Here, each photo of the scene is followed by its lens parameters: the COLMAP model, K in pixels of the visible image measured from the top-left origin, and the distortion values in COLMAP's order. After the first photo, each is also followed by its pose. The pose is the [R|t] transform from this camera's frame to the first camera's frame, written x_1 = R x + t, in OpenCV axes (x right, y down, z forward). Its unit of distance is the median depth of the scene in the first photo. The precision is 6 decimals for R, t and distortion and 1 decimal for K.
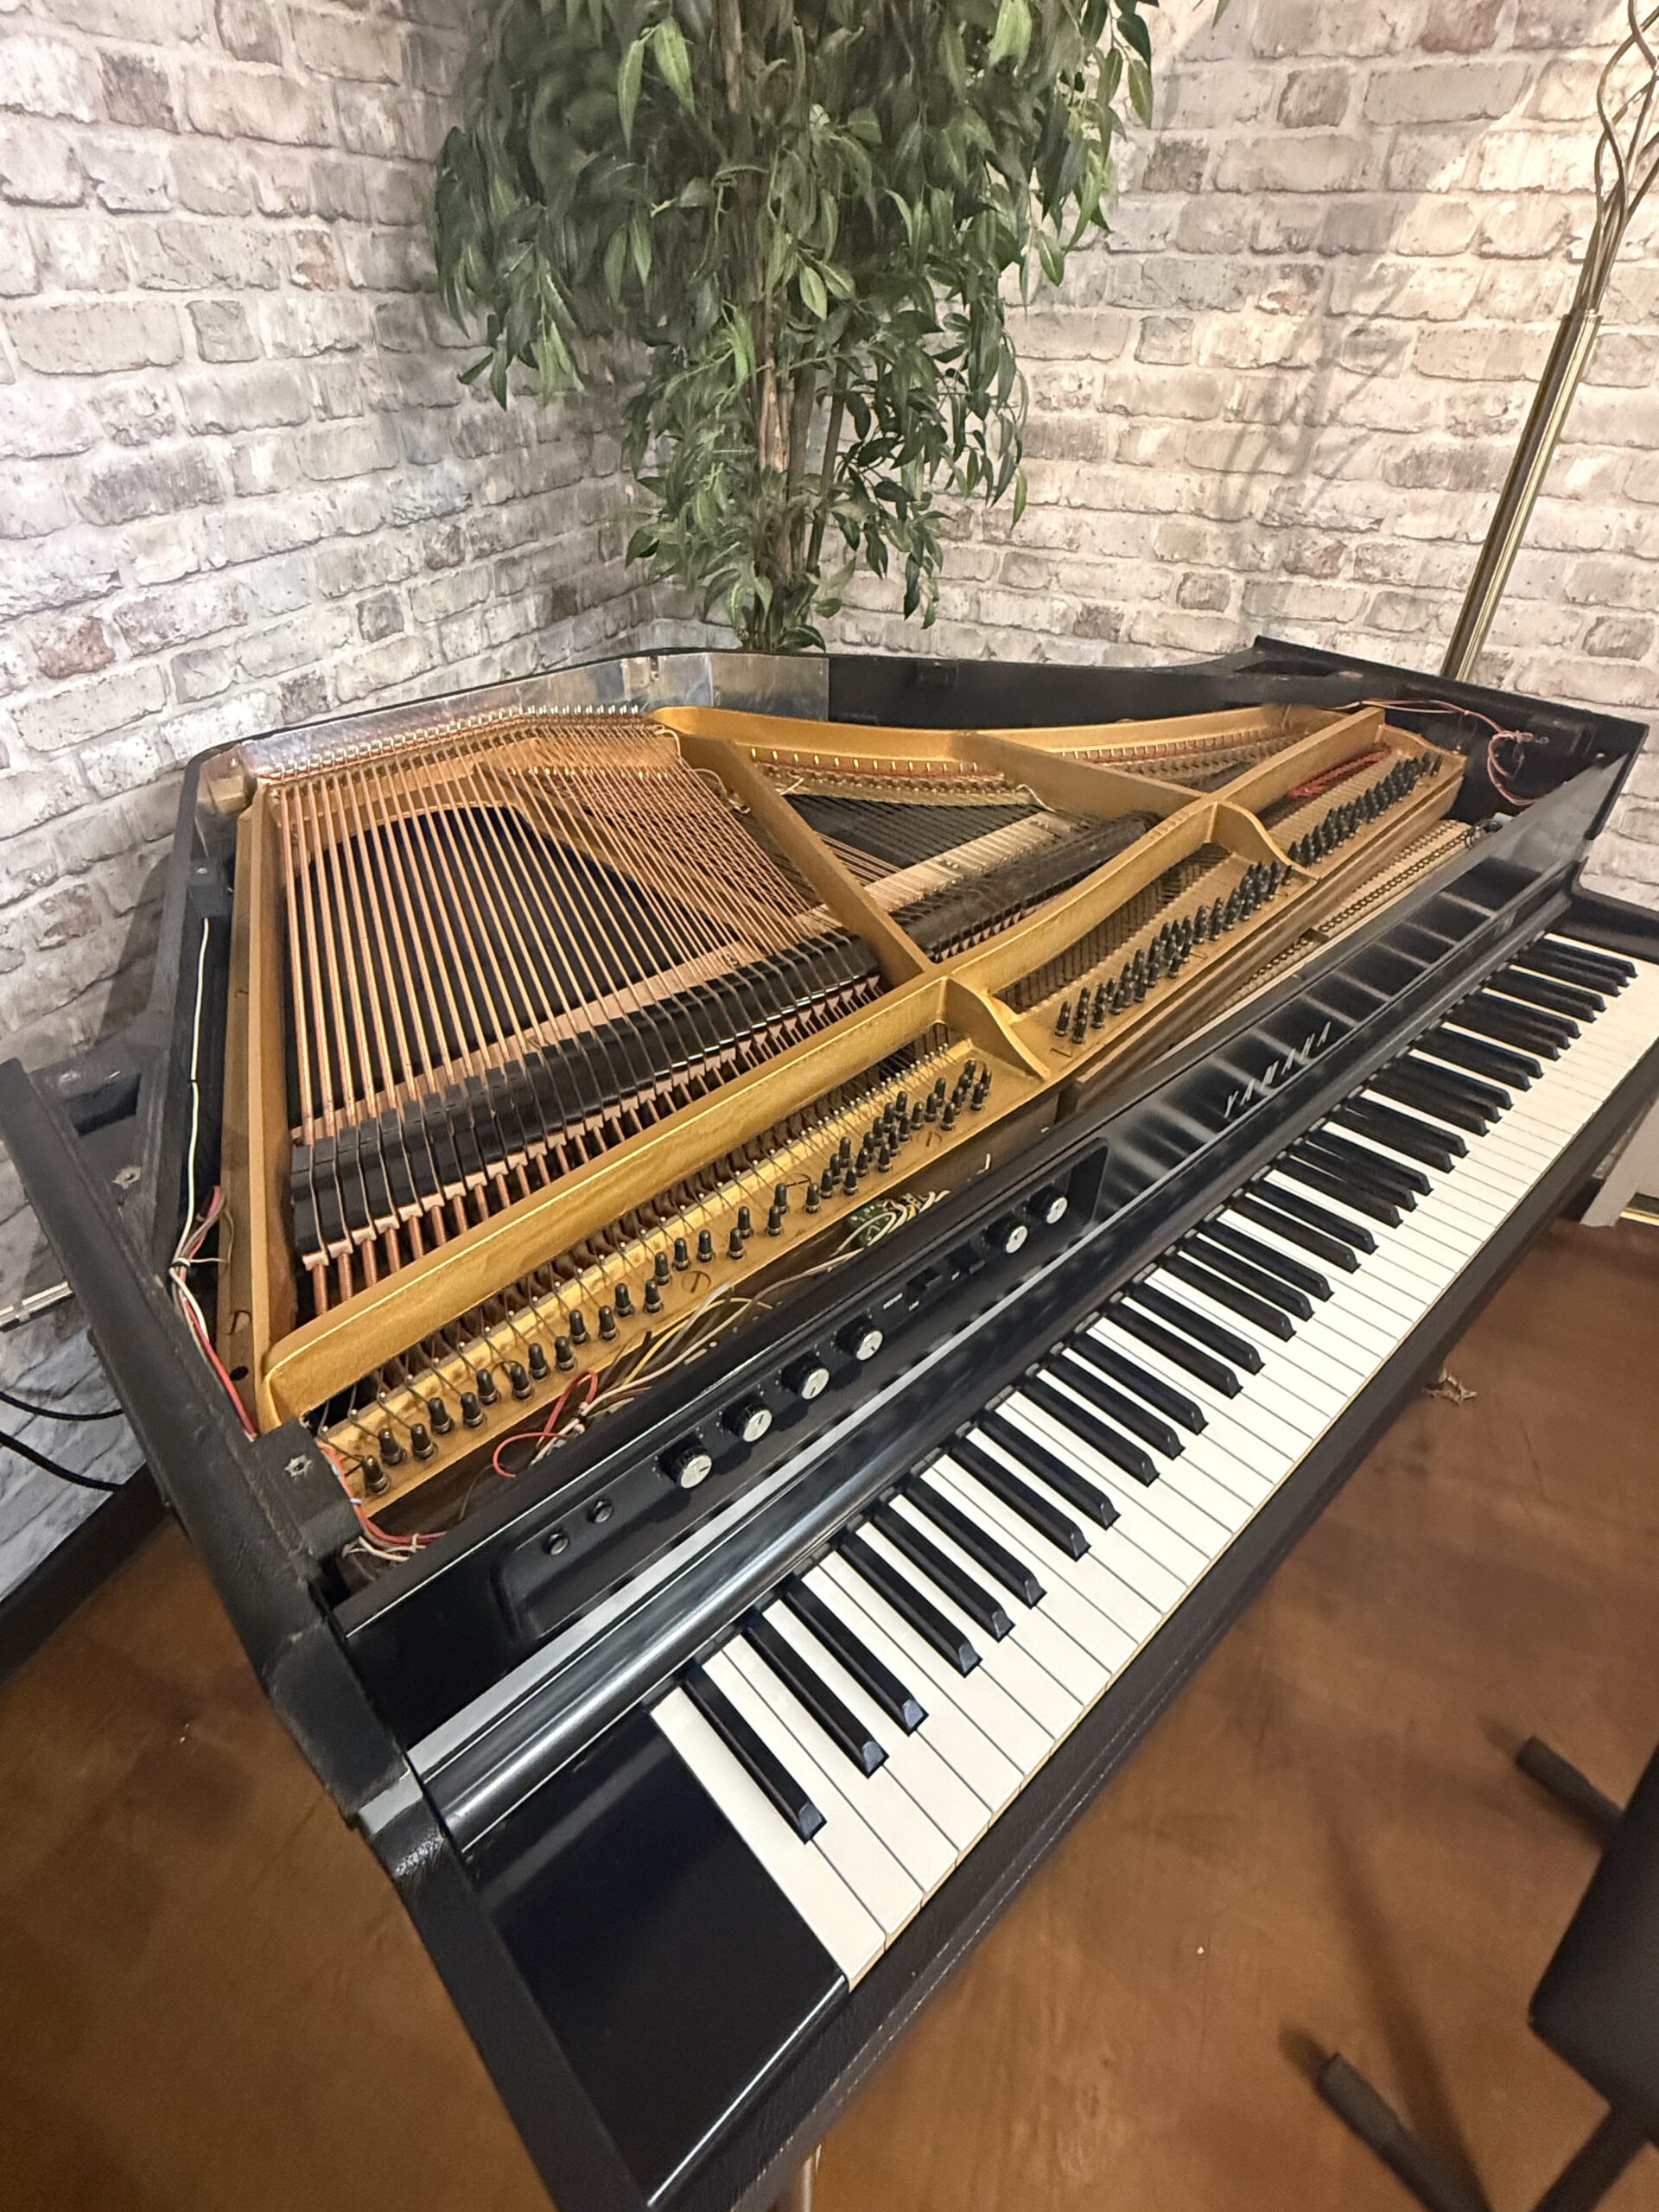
lens RADIAL K [[1071.8, 0, 826.6], [0, 1071.8, 1100.8], [0, 0, 1]] dist [0.002216, -0.001384]
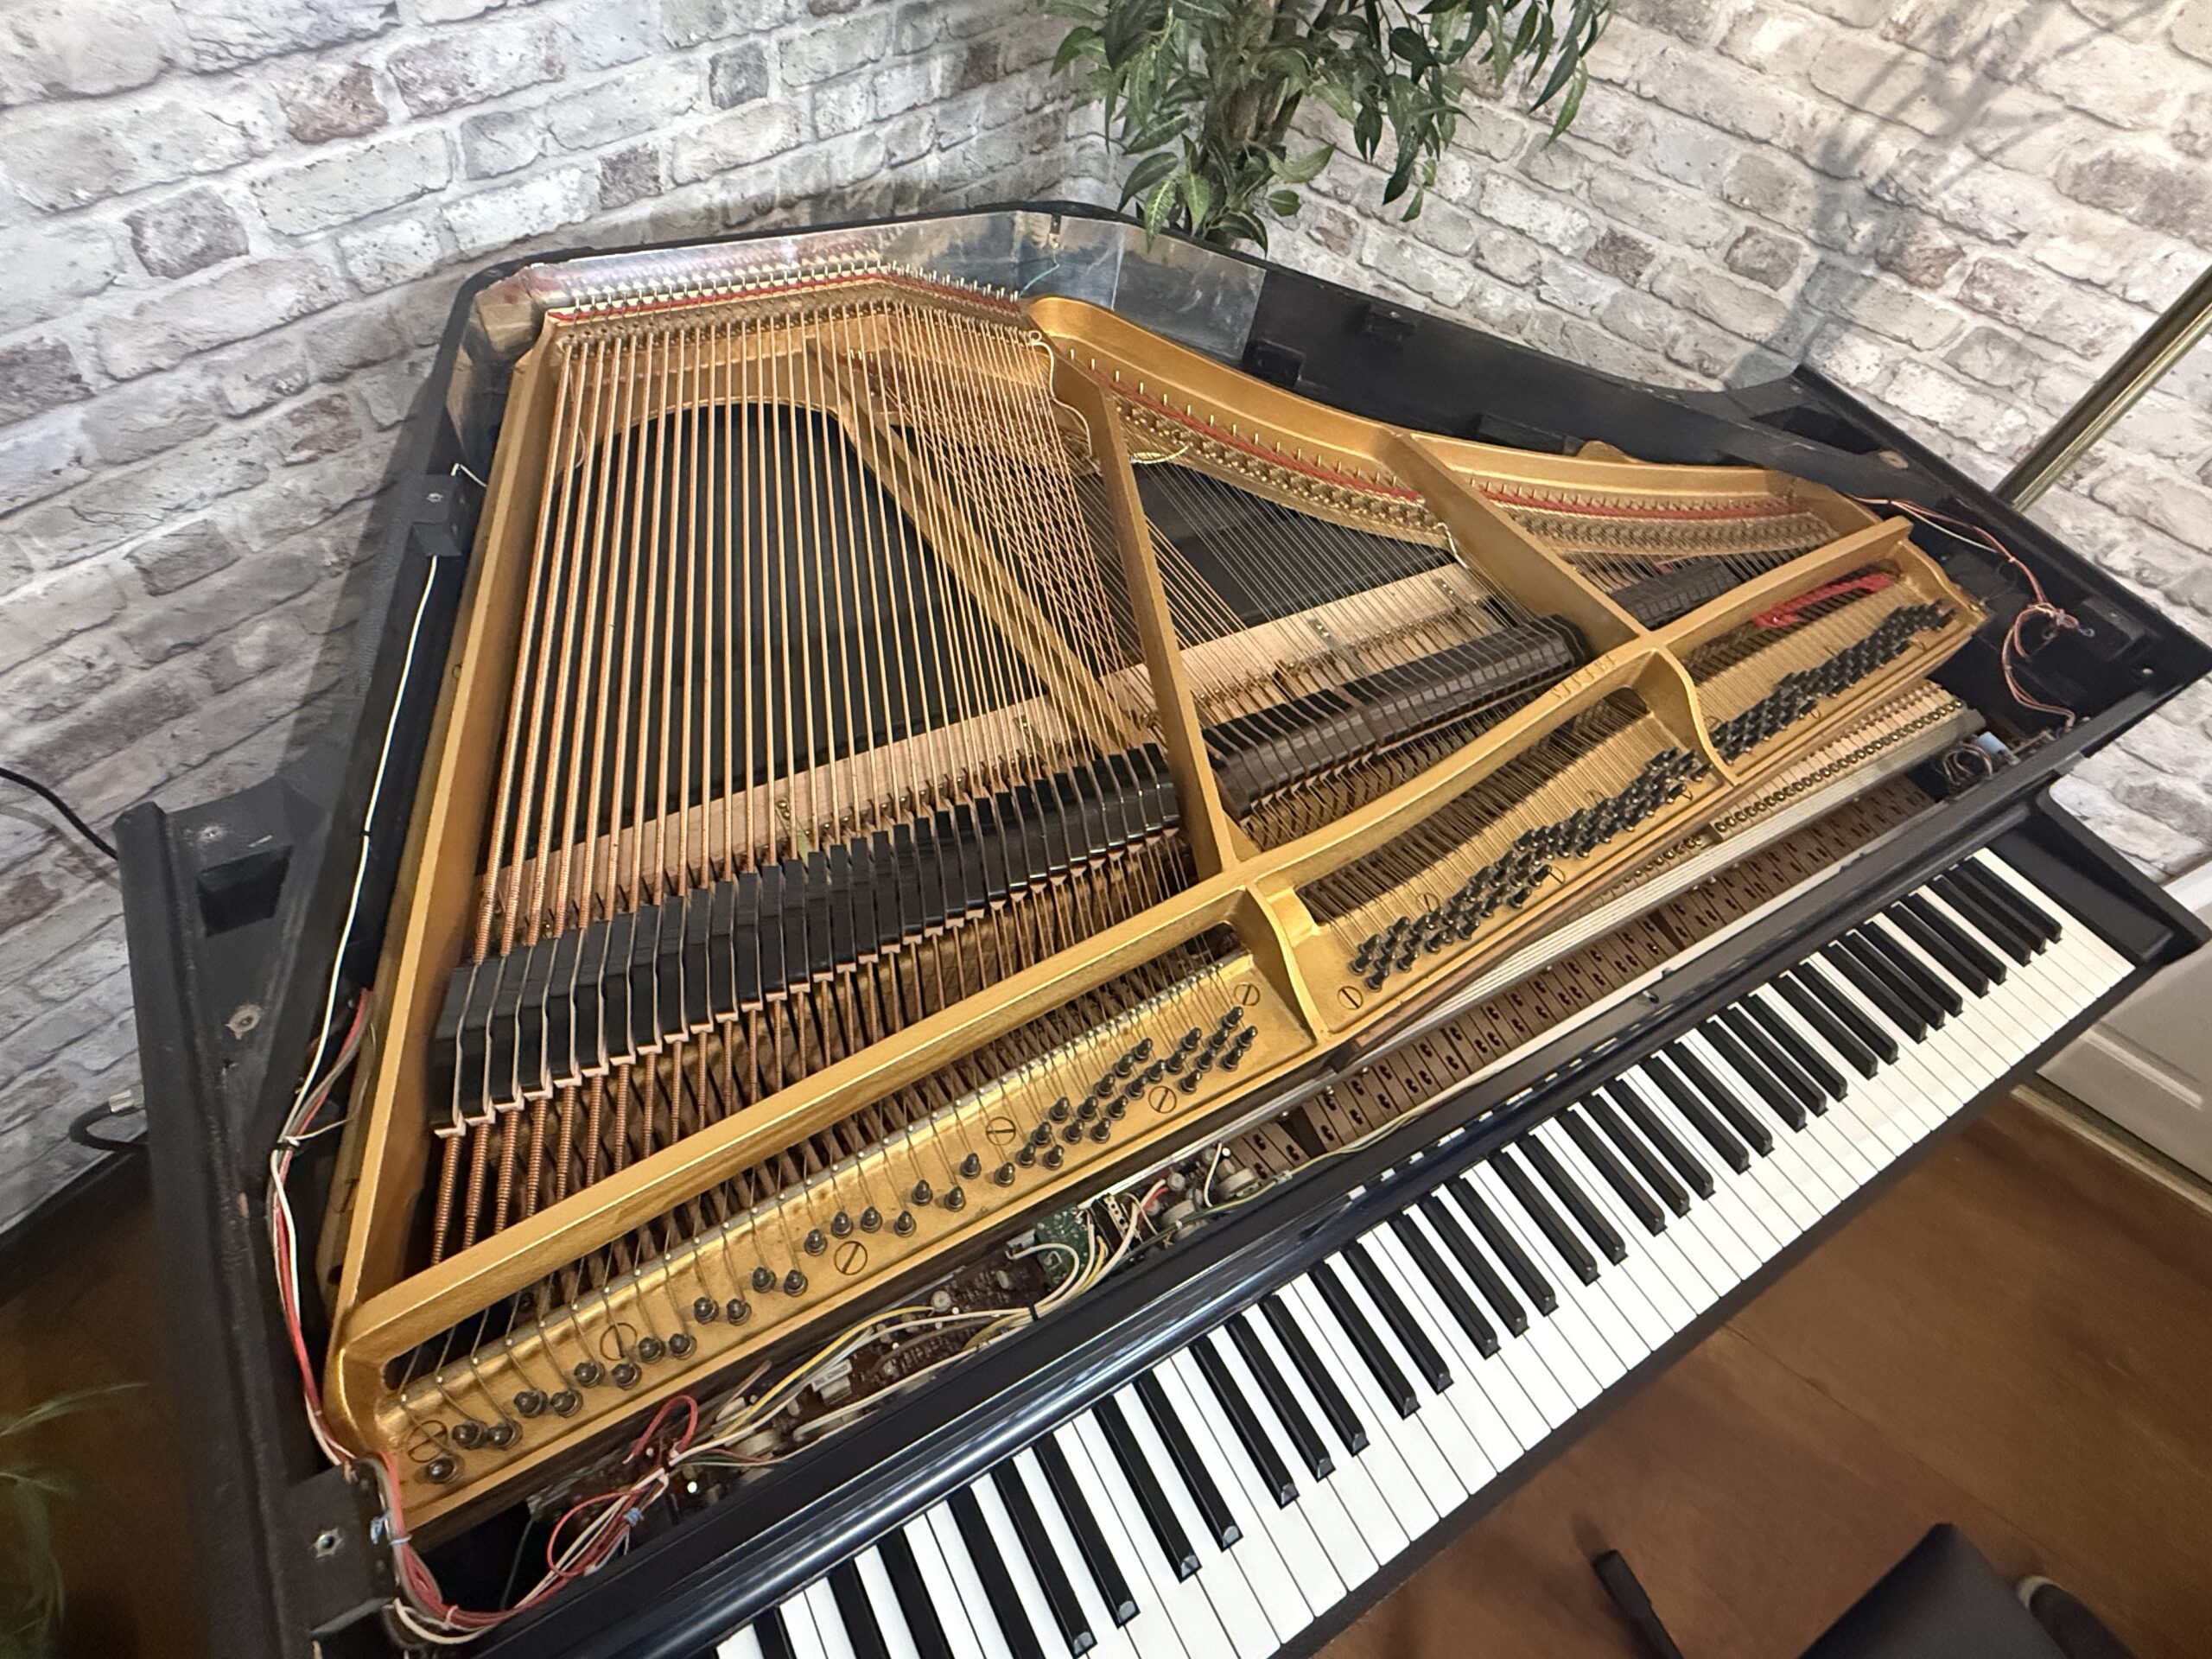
lens RADIAL K [[1071.8, 0, 1098.0], [0, 1071.8, 836.5], [0, 0, 1]] dist [0.002216, -0.001384]
pose [[0.966750, 0.255081, -0.018126, 0.002723], [-0.240904, 0.932213, 0.270082, -0.222574], [0.085790, -0.256735, 0.962667, 0.115741]]
